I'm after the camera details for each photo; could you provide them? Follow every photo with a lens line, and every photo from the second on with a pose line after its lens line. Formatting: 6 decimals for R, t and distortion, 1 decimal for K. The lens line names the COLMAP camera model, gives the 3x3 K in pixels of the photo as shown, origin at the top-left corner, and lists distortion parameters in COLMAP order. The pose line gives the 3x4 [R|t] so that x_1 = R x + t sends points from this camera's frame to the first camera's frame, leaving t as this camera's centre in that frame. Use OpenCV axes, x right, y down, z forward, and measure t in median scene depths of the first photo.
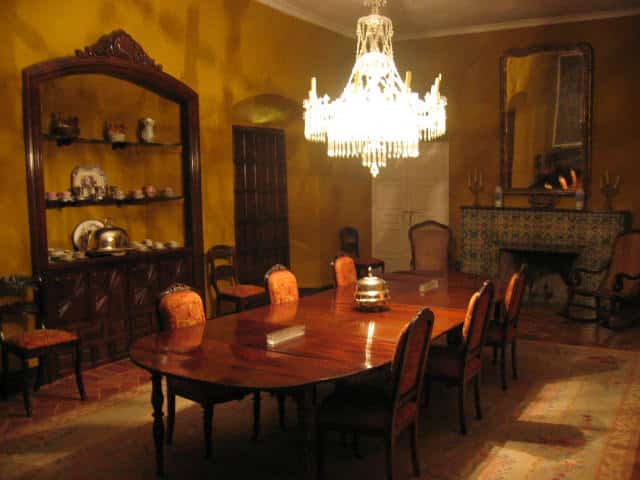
lens RADIAL K [[678.8, 0, 319.0], [0, 678.8, 237.1], [0, 0, 1]] dist [-0.088005, 0.000000]
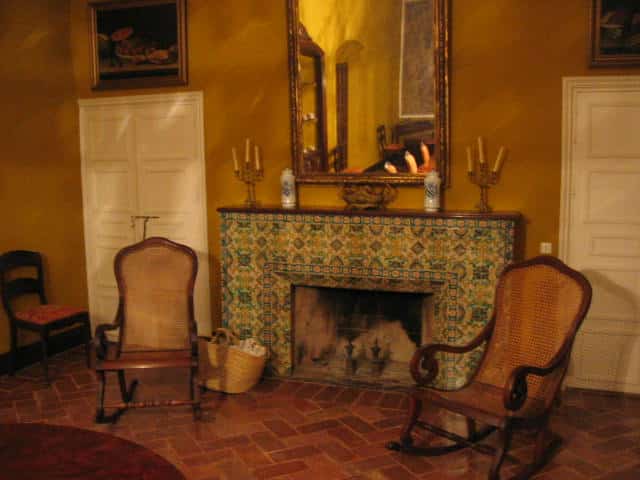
lens RADIAL K [[678.8, 0, 319.6], [0, 678.8, 243.6], [0, 0, 1]] dist [-0.088005, 0.000000]
pose [[0.979700, -0.031107, 0.198042, 0.184508], [0.023717, 0.998935, 0.039582, -0.037481], [-0.199062, -0.034082, 0.979394, 0.464732]]
